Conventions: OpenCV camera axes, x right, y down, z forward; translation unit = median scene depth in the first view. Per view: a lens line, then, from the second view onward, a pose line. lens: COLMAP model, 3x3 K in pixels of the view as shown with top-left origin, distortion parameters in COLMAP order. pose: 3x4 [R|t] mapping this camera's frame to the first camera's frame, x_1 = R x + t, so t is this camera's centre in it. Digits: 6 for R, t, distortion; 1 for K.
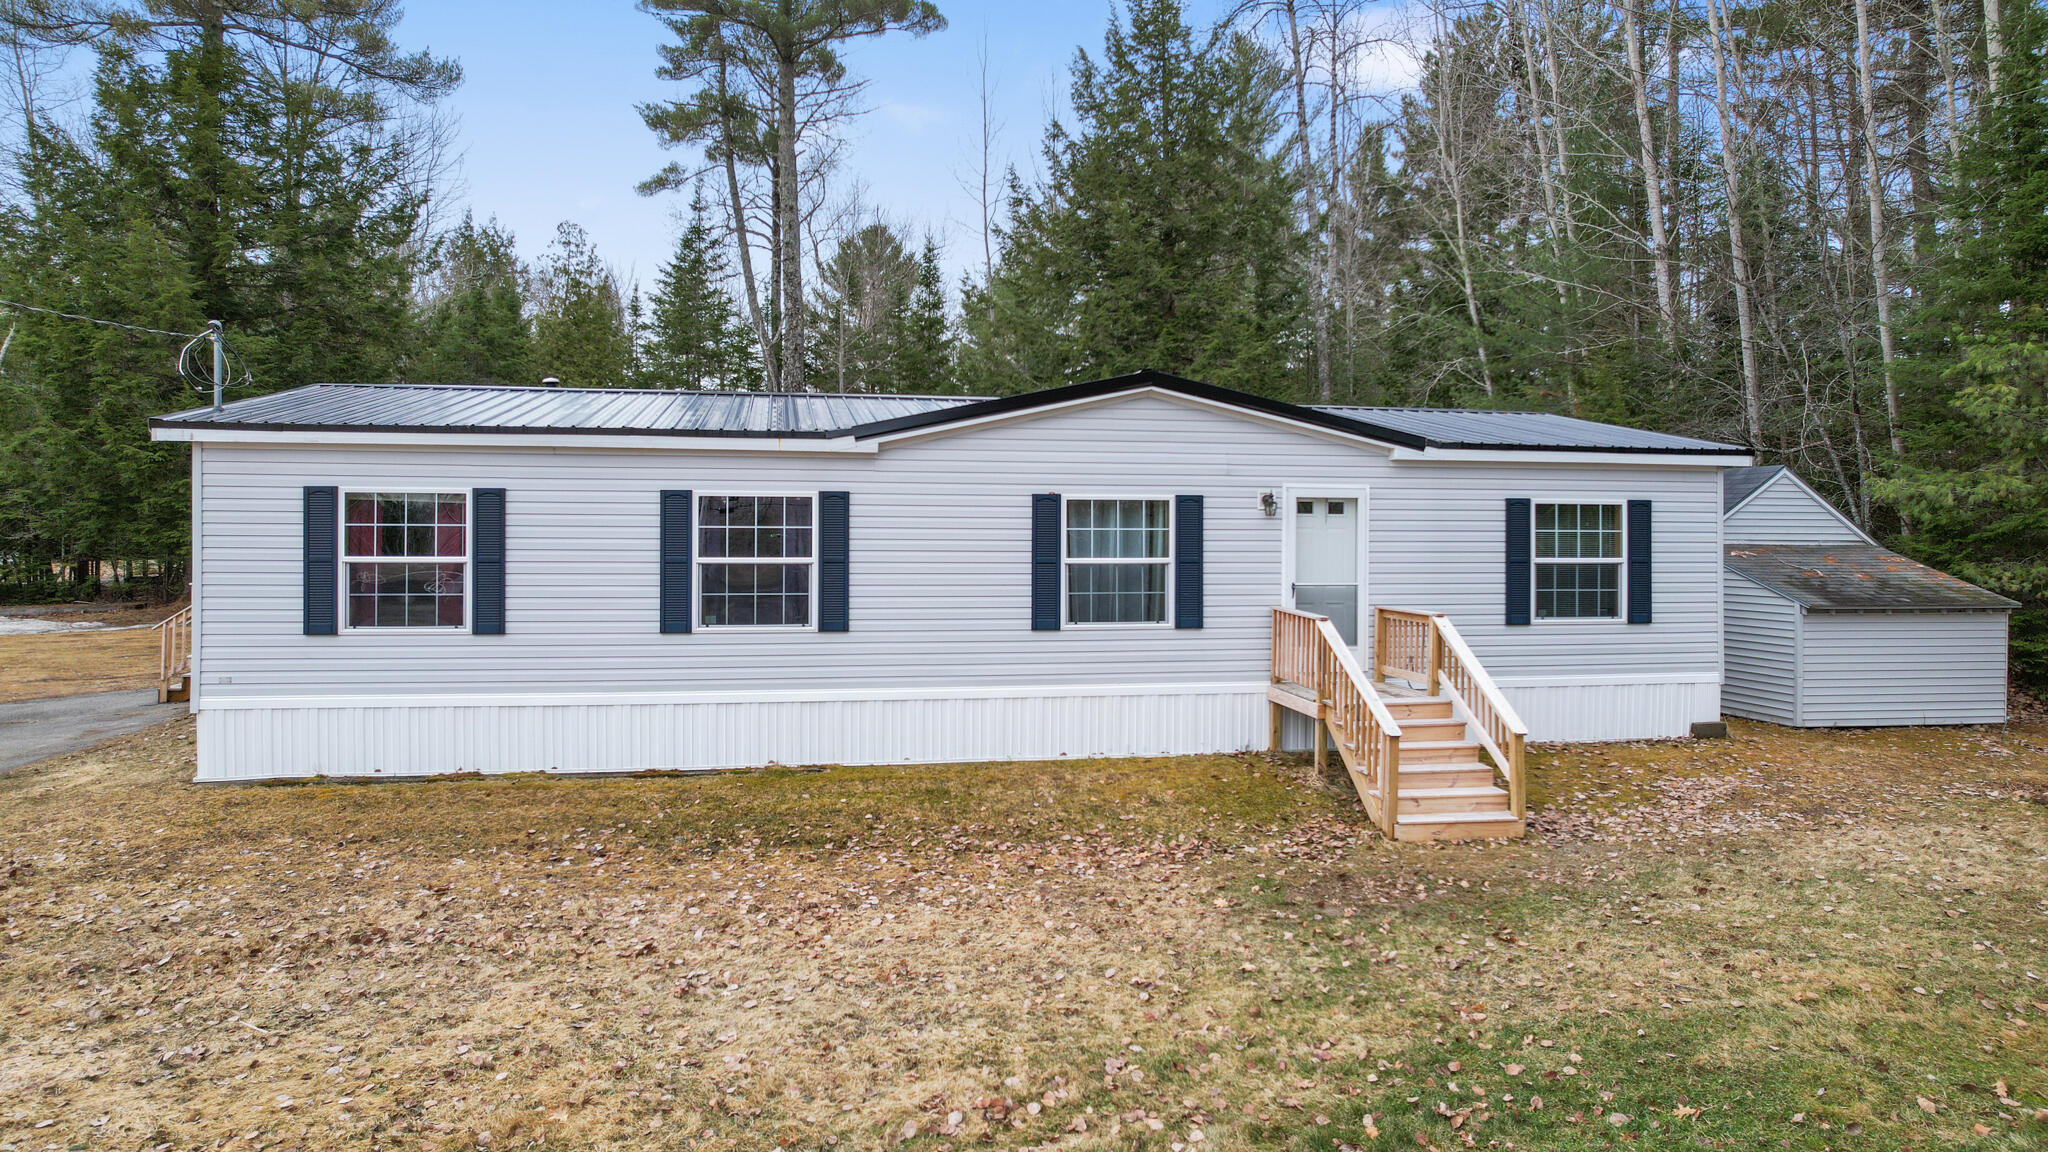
lens RADIAL K [[1296.5, 0, 1040.5], [0, 1296.5, 574.3], [0, 0, 1]] dist [-0.057339, 0.042698]
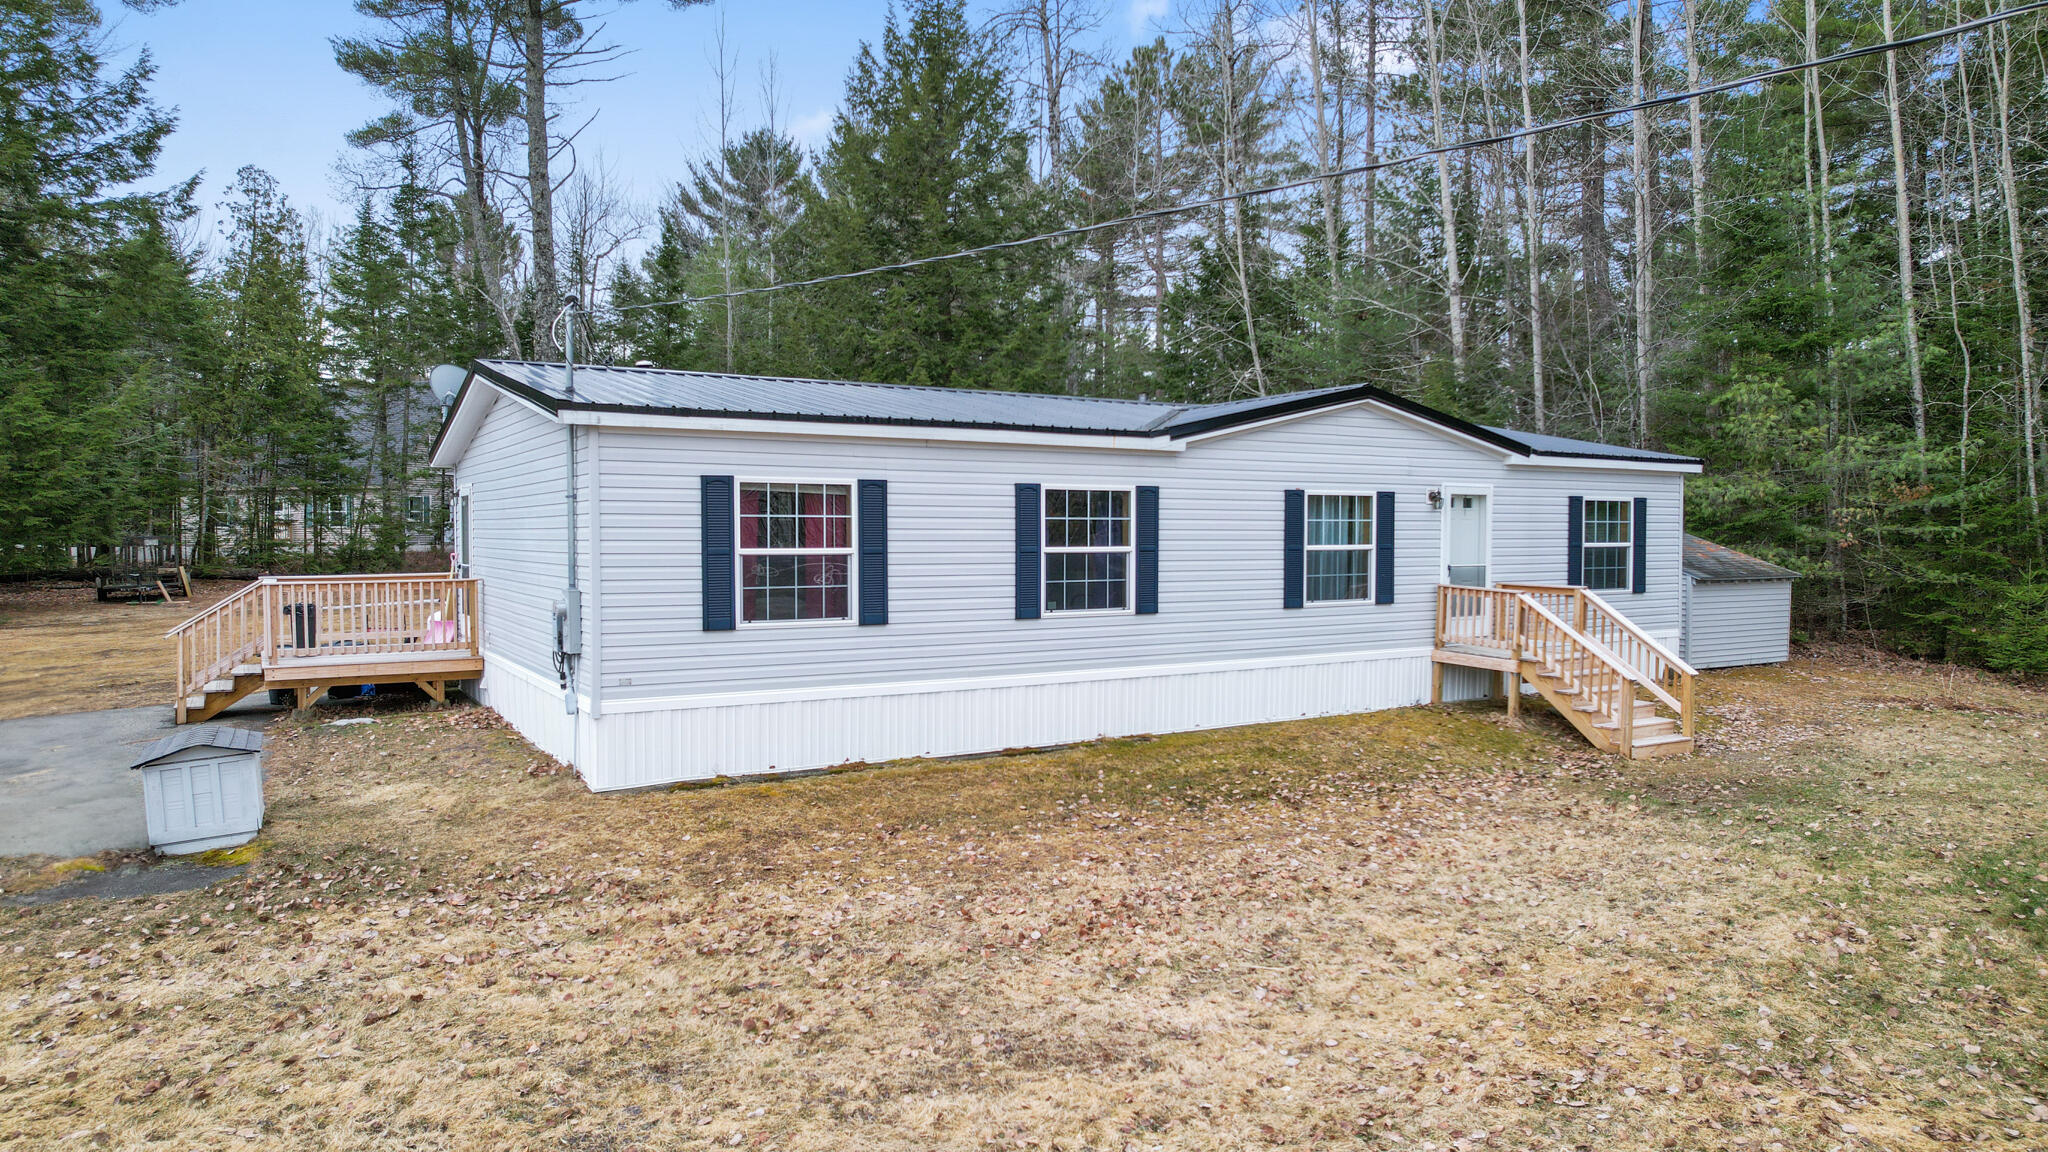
lens RADIAL K [[1296.5, 0, 1040.5], [0, 1296.5, 574.3], [0, 0, 1]] dist [-0.057339, 0.042698]
pose [[0.933738, -0.015493, 0.357623, -0.608998], [0.012712, 0.999868, 0.010128, -0.001324], [-0.357733, -0.004911, 0.933811, 0.007333]]
